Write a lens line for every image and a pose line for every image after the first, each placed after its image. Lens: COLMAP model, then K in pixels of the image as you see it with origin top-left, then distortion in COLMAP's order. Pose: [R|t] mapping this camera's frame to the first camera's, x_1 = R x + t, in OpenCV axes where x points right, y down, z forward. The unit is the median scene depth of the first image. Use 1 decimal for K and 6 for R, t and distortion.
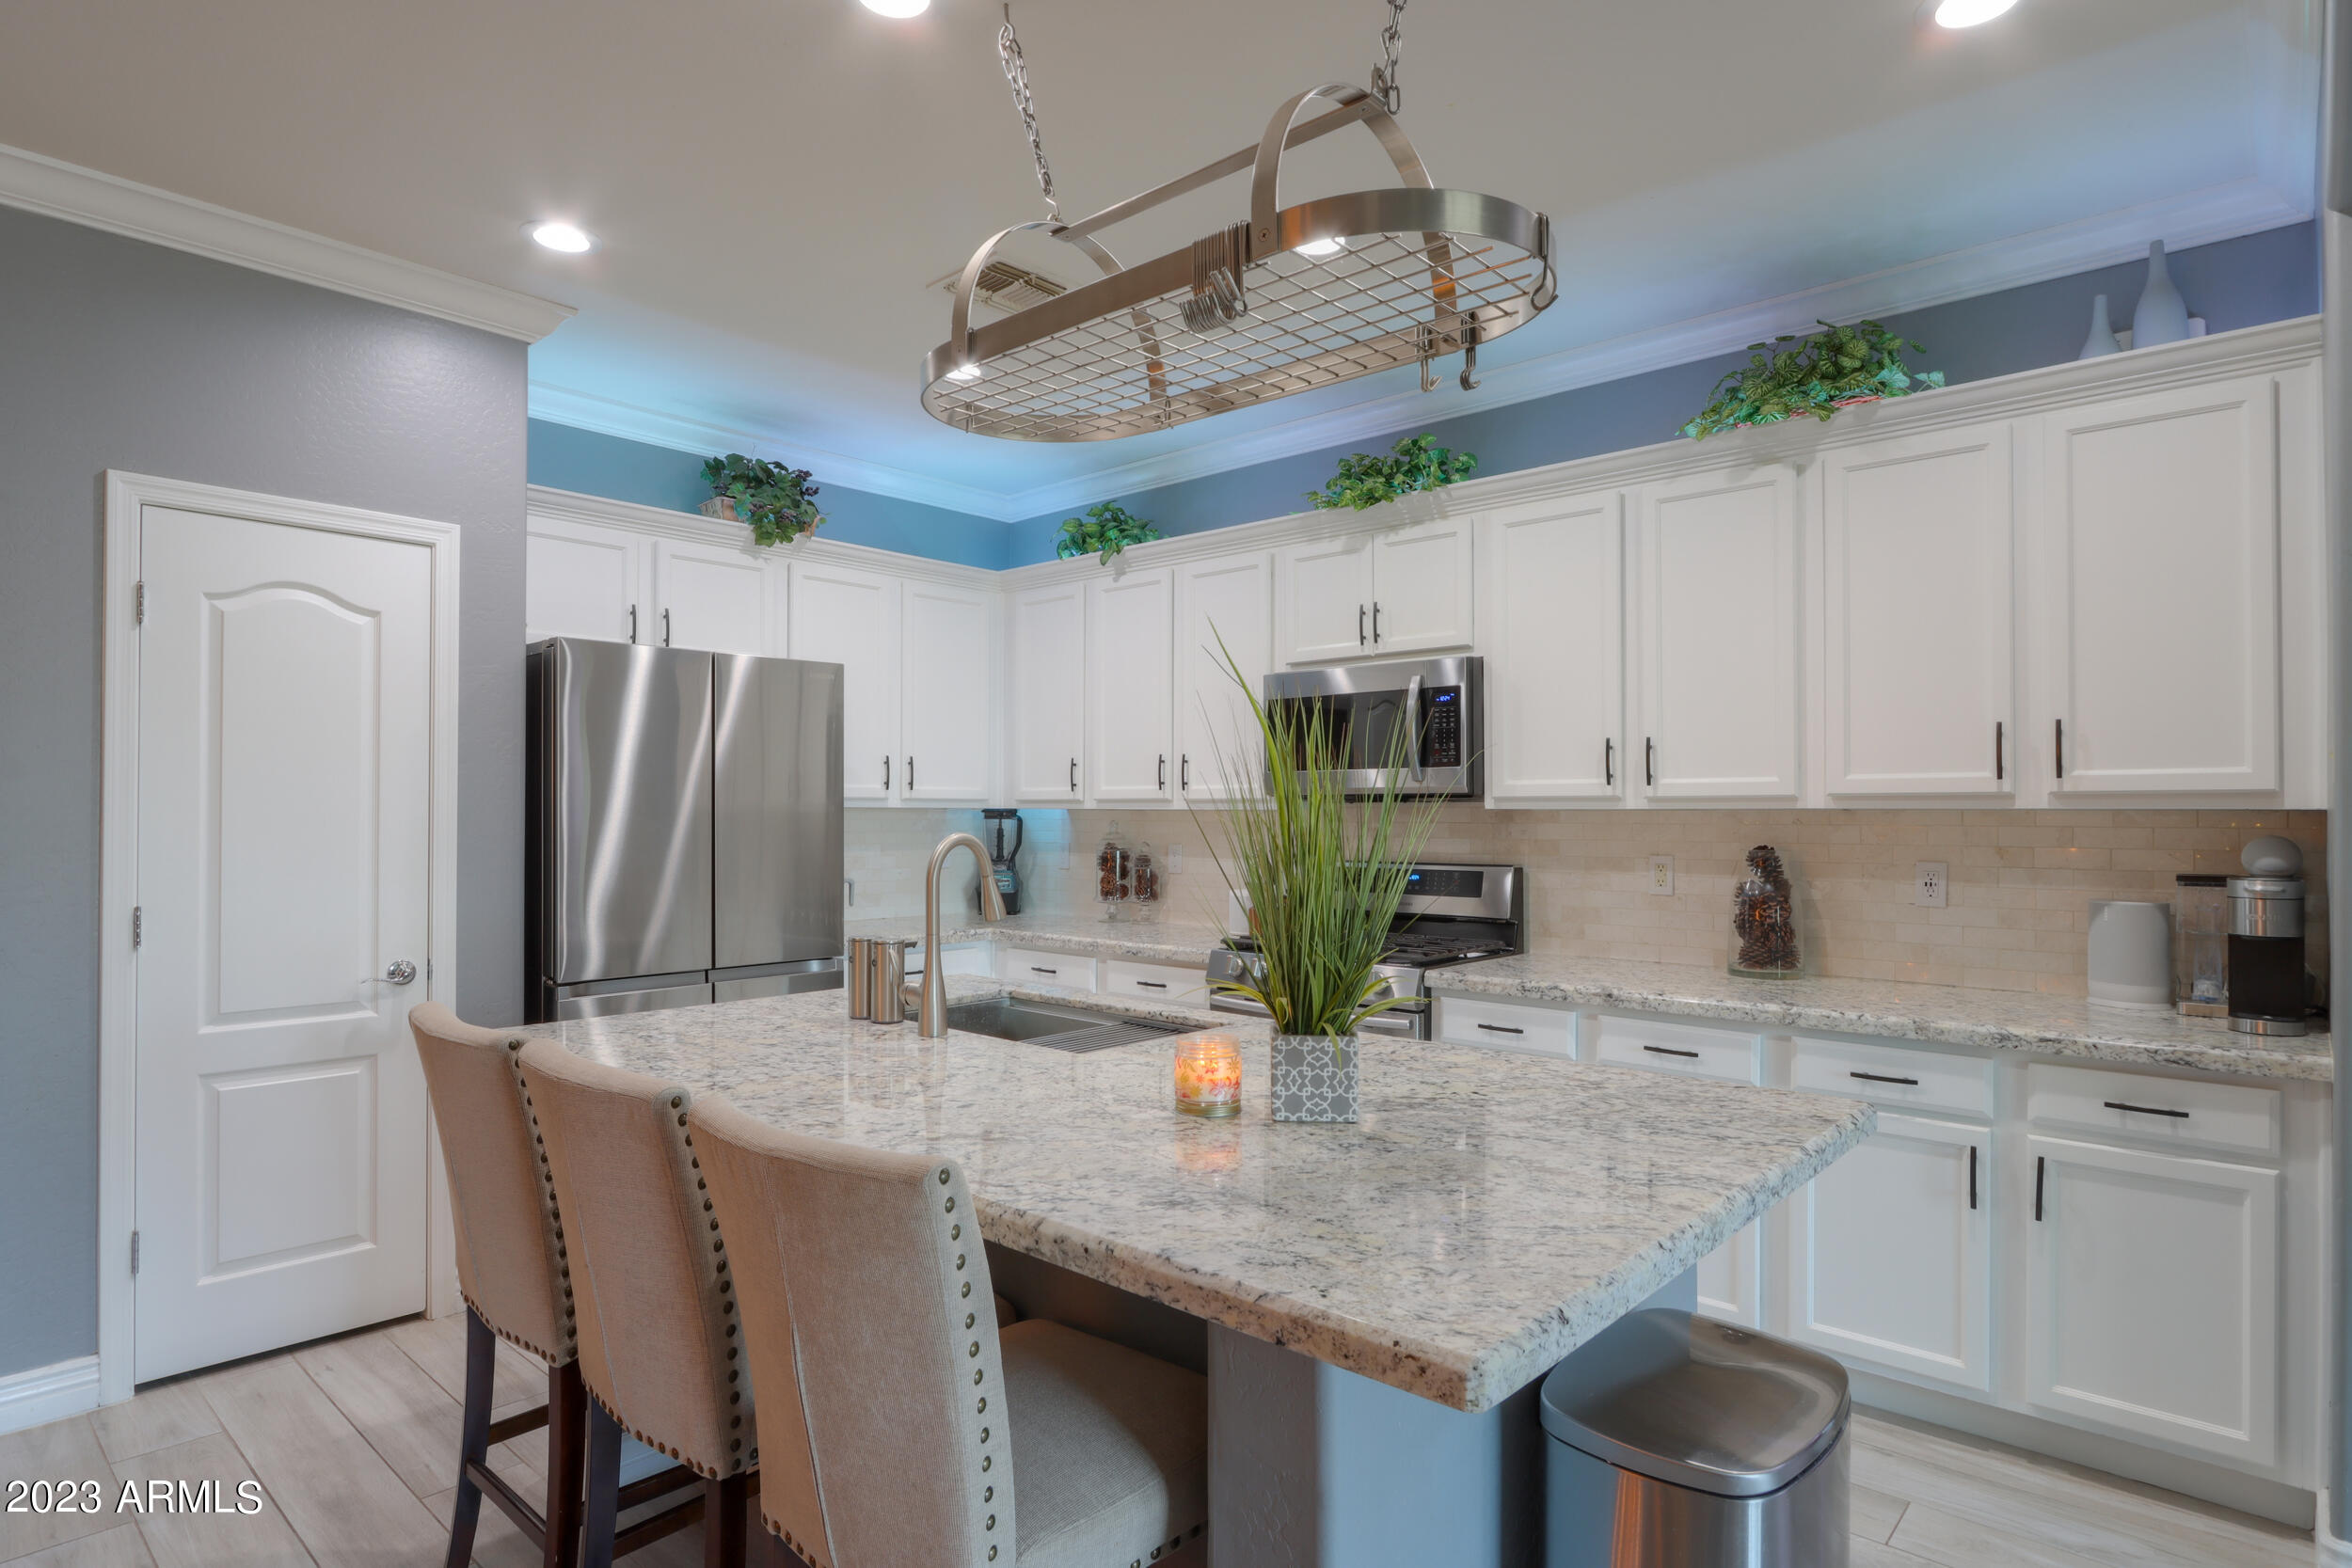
lens RADIAL K [[1230.7, 0, 1176.0], [0, 1230.7, 784.0], [0, 0, 1]] dist [-0.001602, 0.000027]
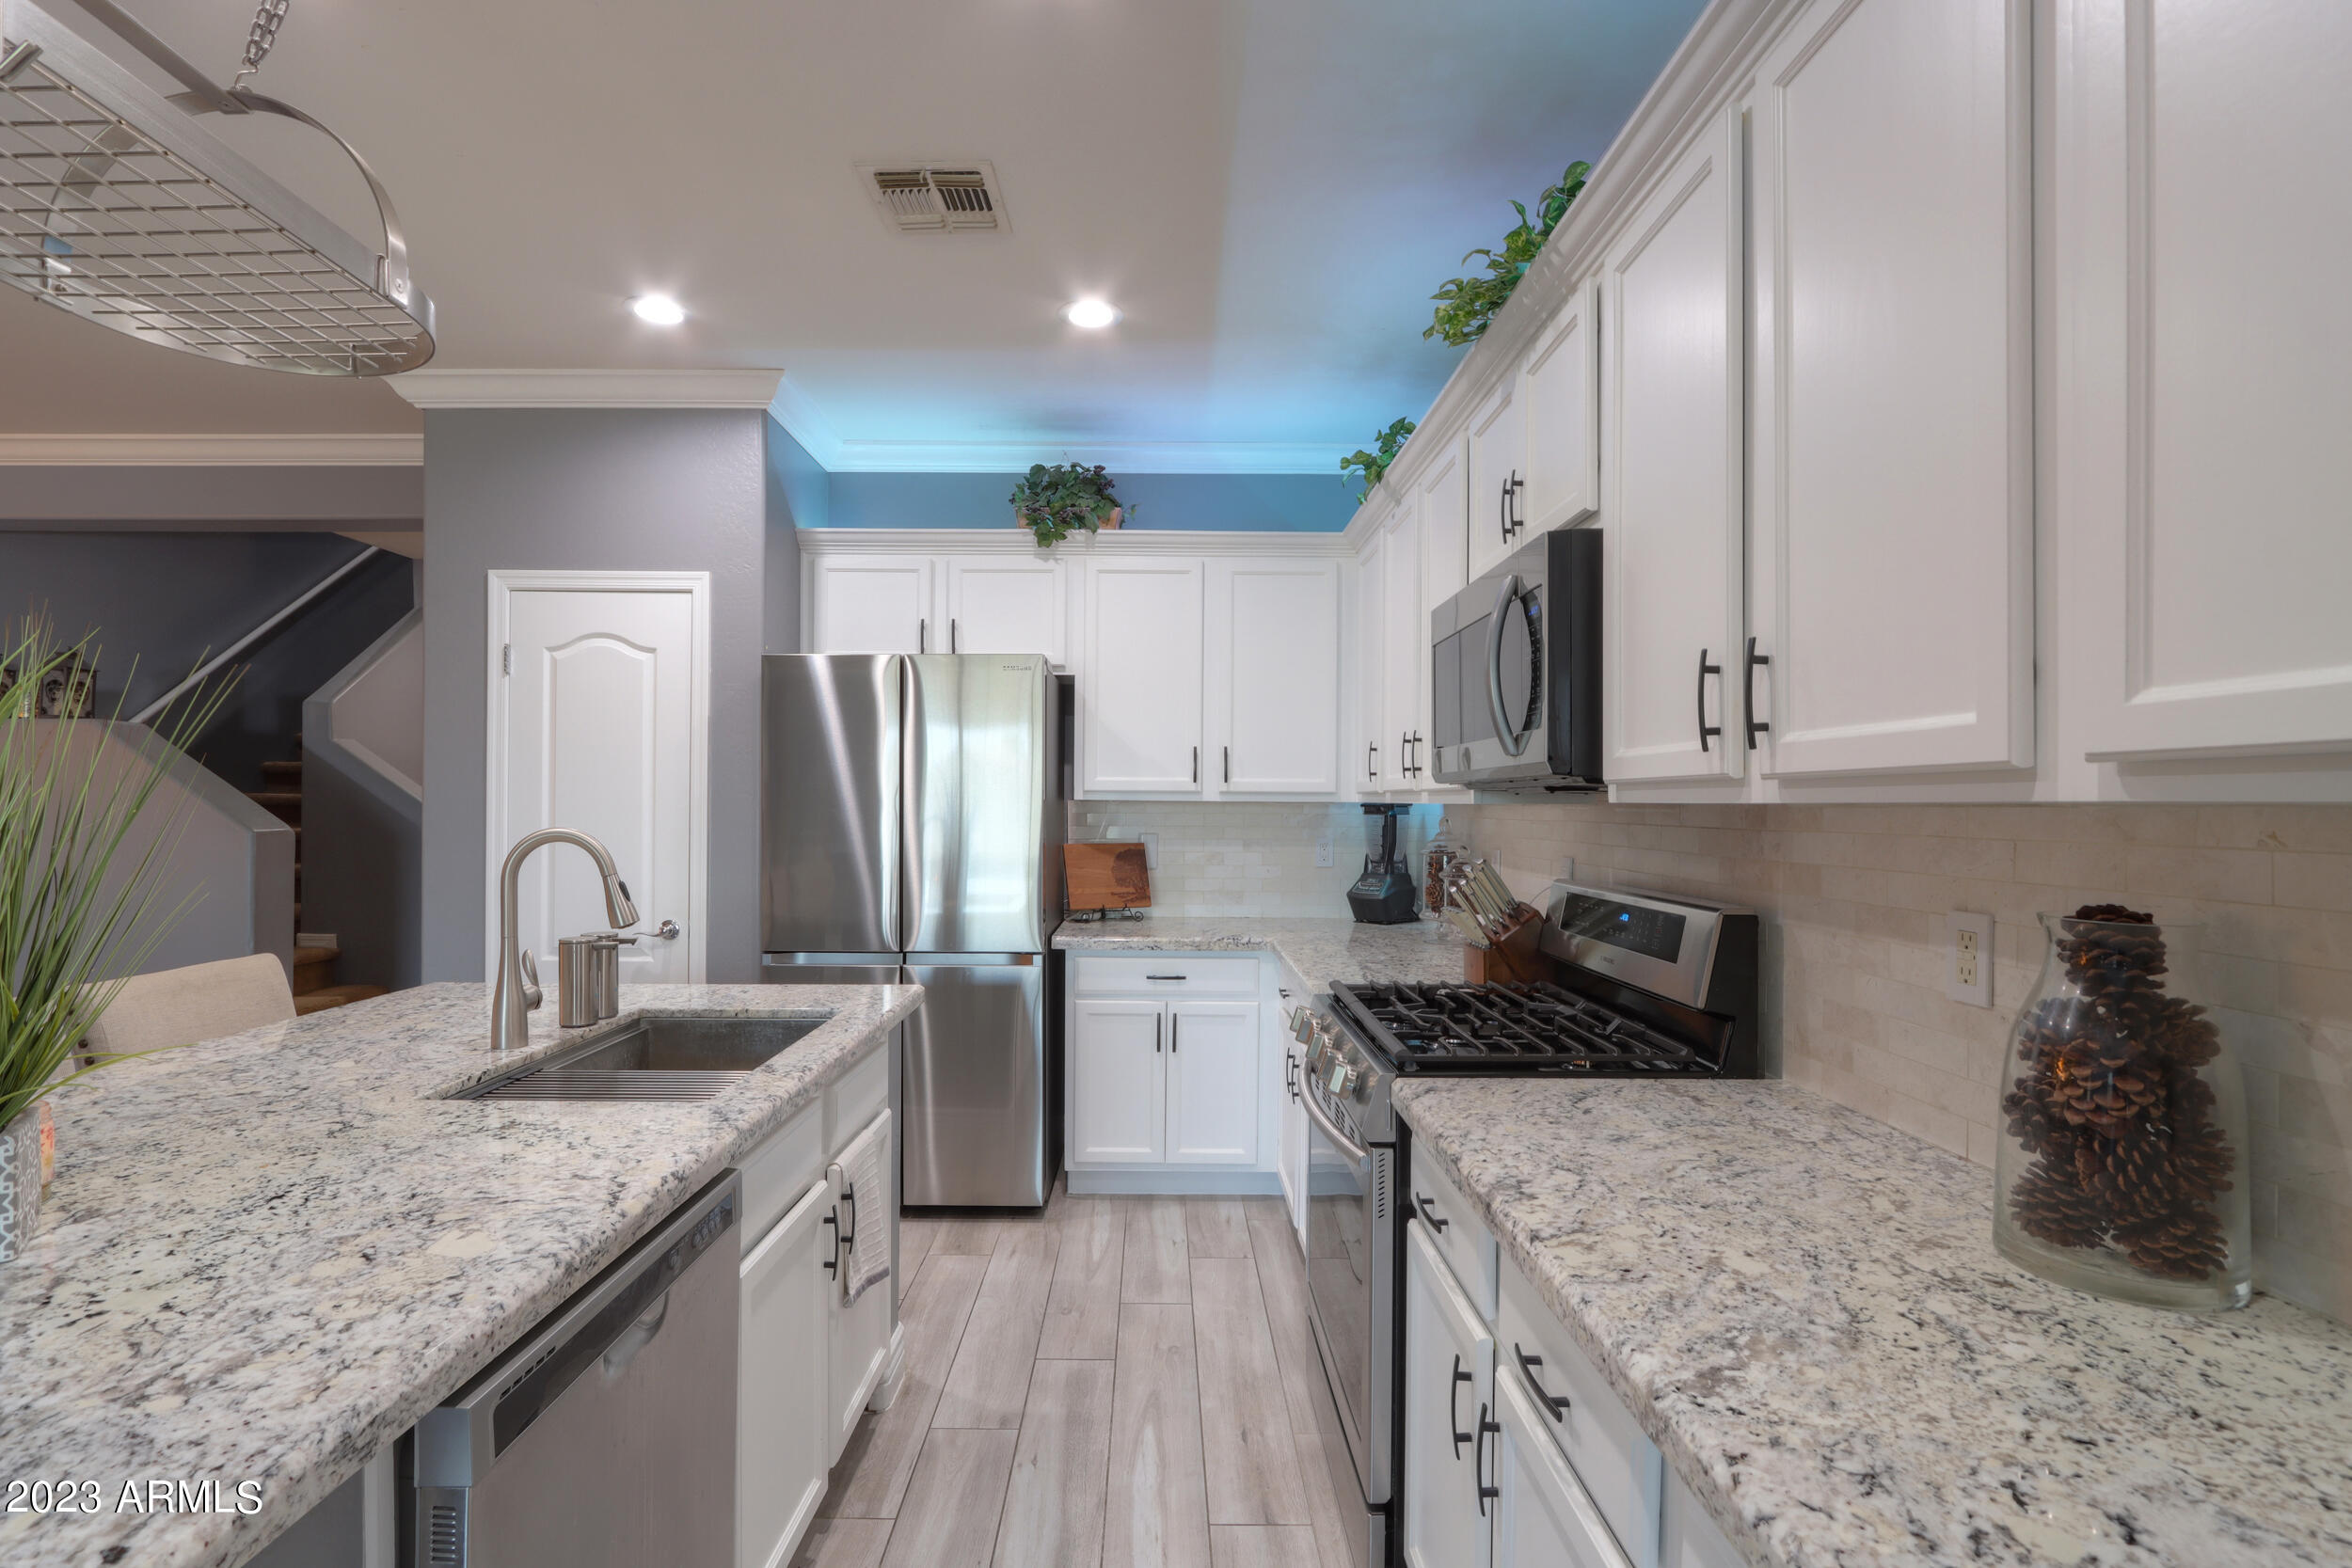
lens RADIAL K [[1084.3, 0, 1152.8], [0, 1084.3, 795.3], [0, 0, 1]] dist [-0.017934, 0.000379]
pose [[0.683971, -0.003075, -0.729503, 0.460020], [0.012004, 0.999903, 0.007039, 0.010812], [0.729411, -0.013571, 0.683941, 0.521571]]
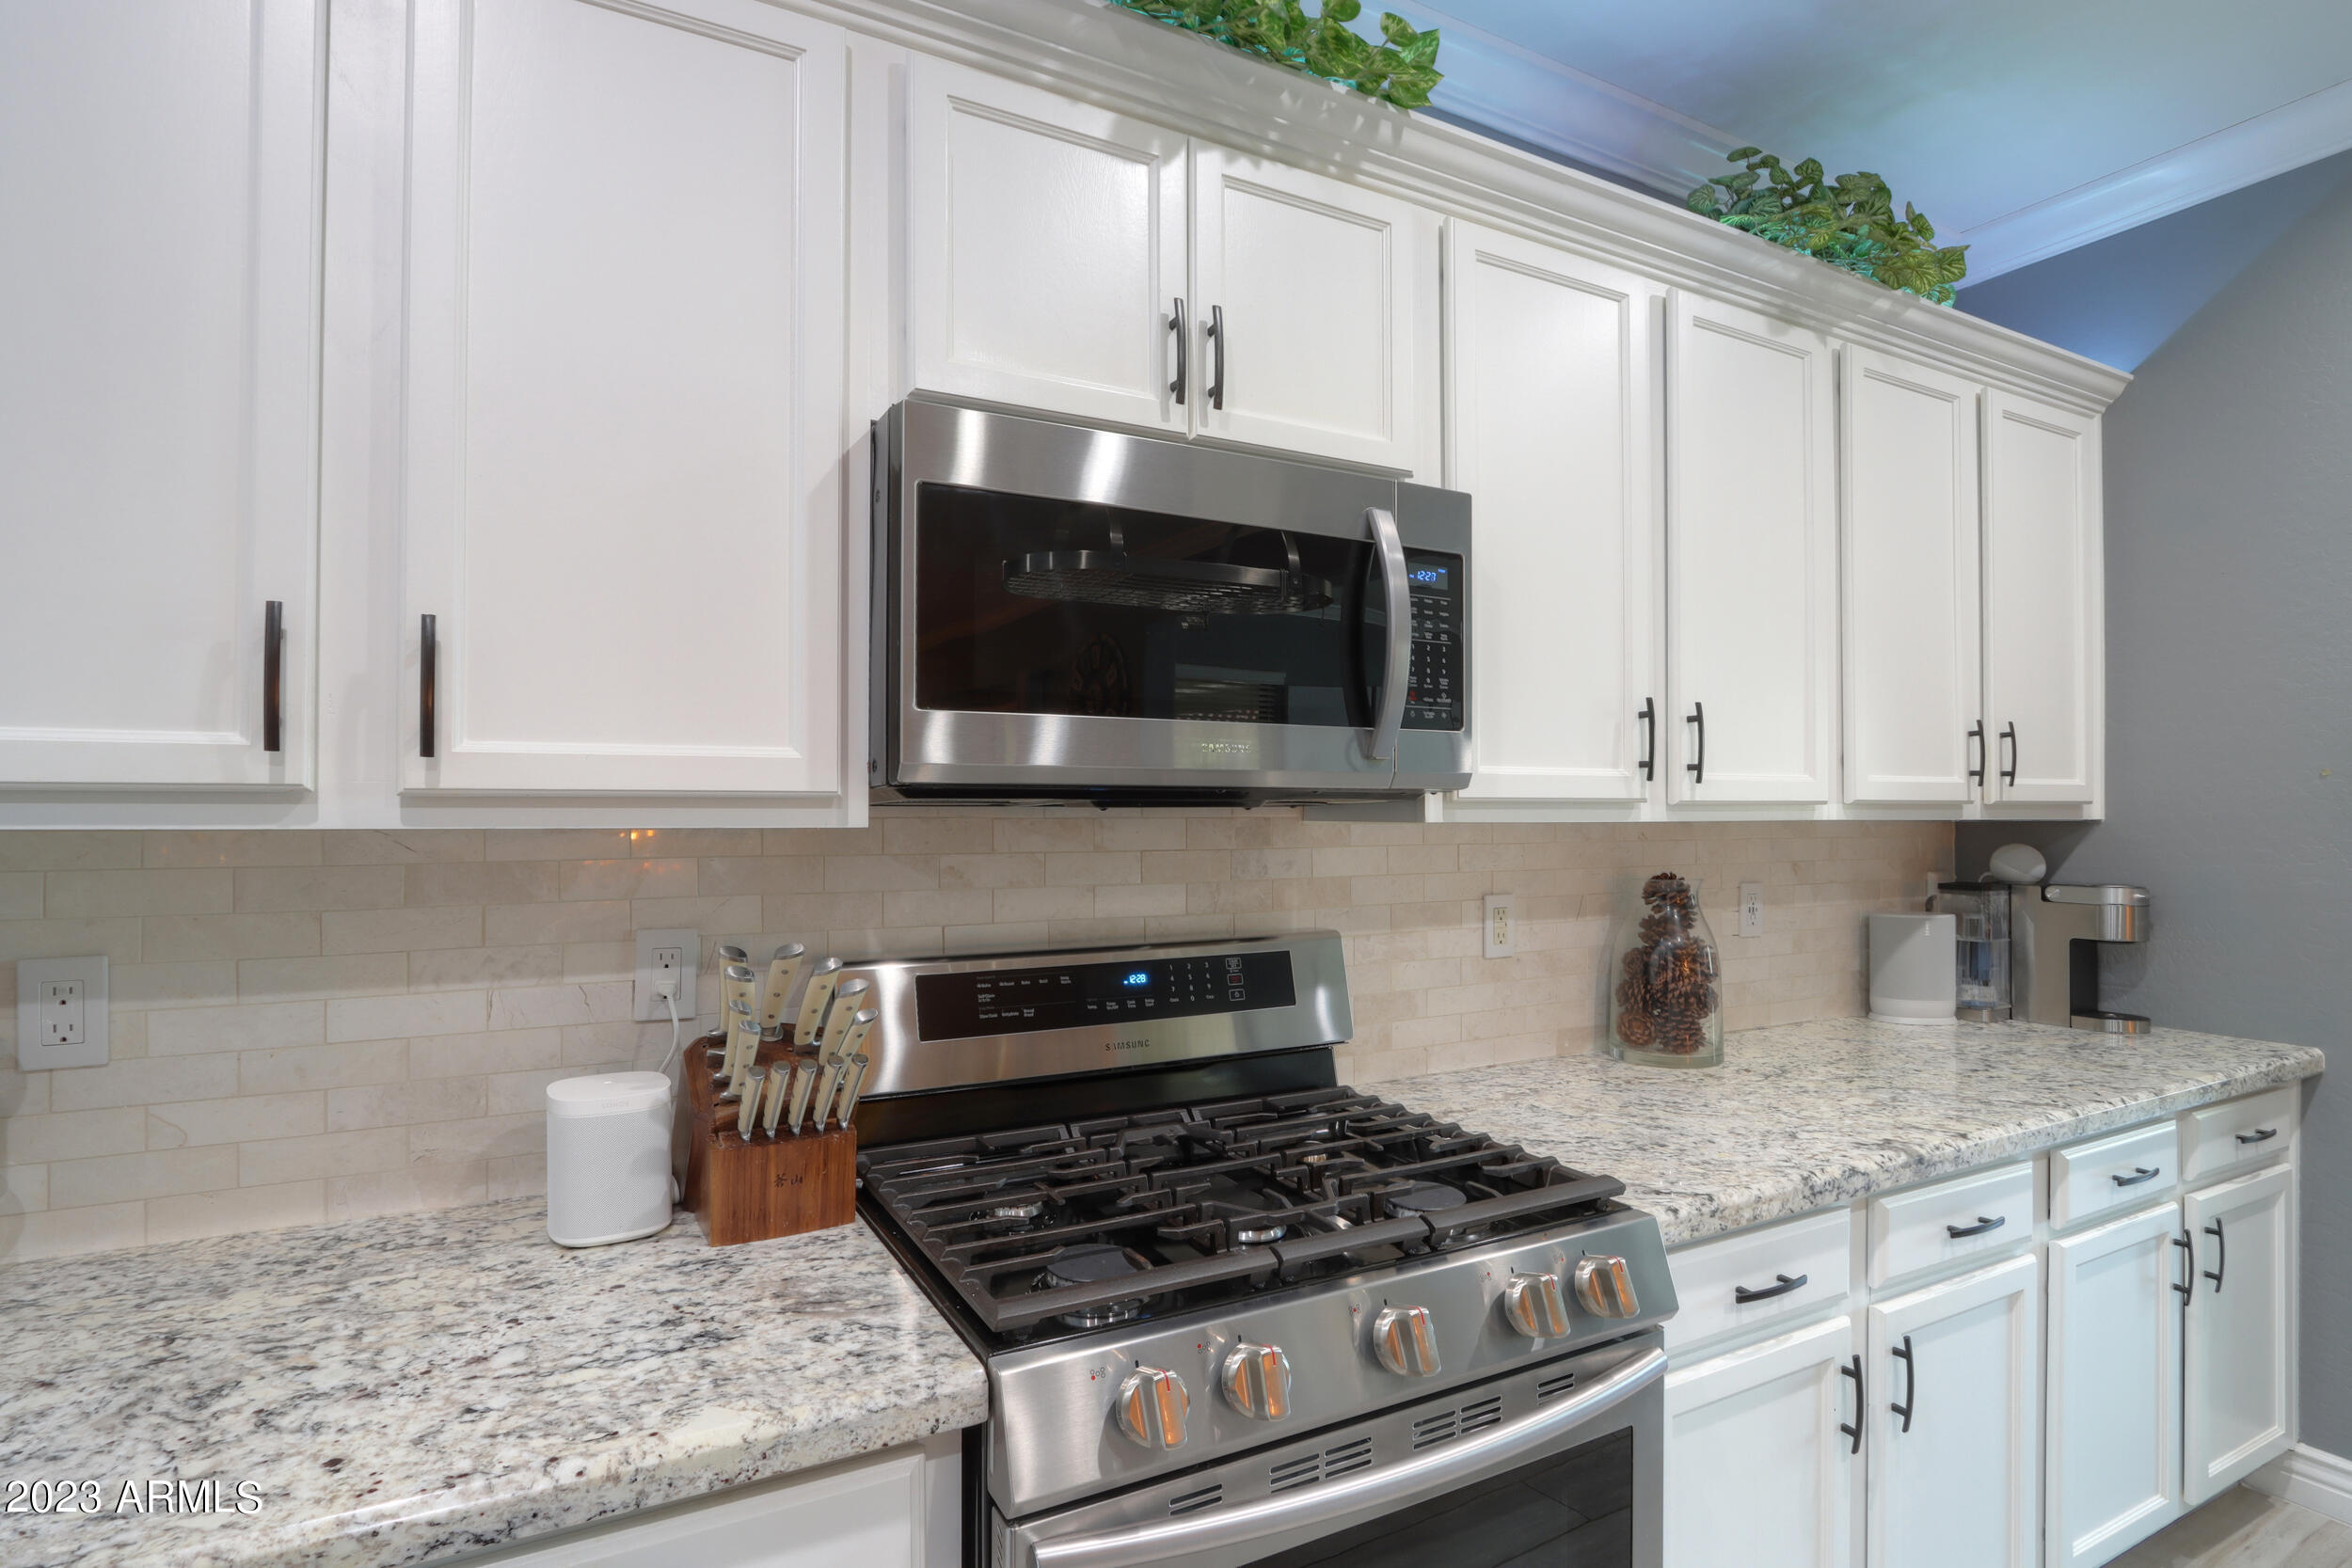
lens RADIAL K [[1134.6, 0, 1123.6], [0, 1134.6, 799.9], [0, 0, 1]] dist [0.000231, 0.000139]
pose [[0.337713, 0.002699, 0.941245, -0.207965], [-0.024346, 0.999686, 0.005869, 0.011122], [-0.940934, -0.024898, 0.337673, 0.959399]]
